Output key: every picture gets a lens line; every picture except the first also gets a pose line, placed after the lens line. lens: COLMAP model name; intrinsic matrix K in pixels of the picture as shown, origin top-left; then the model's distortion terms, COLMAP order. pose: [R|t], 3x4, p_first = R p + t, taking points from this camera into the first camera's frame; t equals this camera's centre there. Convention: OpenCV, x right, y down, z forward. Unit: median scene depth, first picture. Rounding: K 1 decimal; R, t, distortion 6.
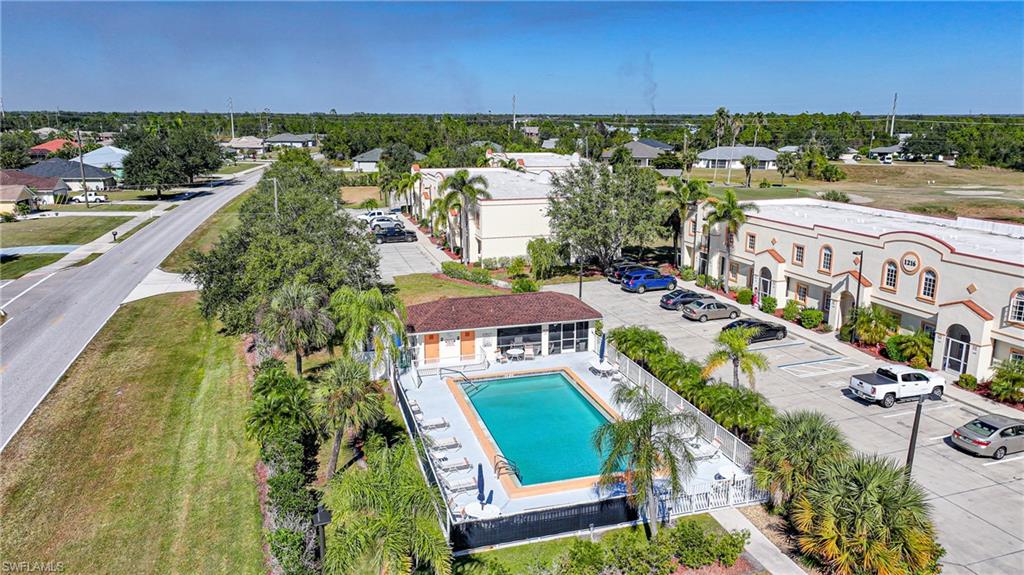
lens RADIAL K [[715.3, 0, 513.2], [0, 715.3, 288.2], [0, 0, 1]] dist [0.002294, 0.002664]
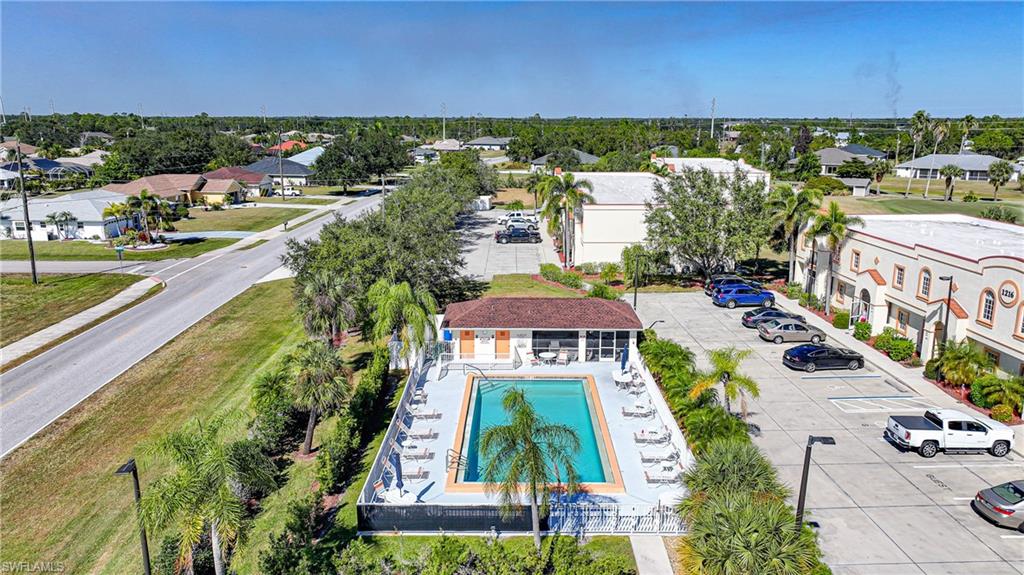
lens RADIAL K [[715.3, 0, 517.1], [0, 715.3, 286.4], [0, 0, 1]] dist [0.002294, 0.002664]
pose [[0.957583, 0.065013, -0.280728, 0.170075], [-0.067215, 0.997737, 0.001790, -0.004512], [0.280209, 0.017155, 0.959786, 0.016941]]
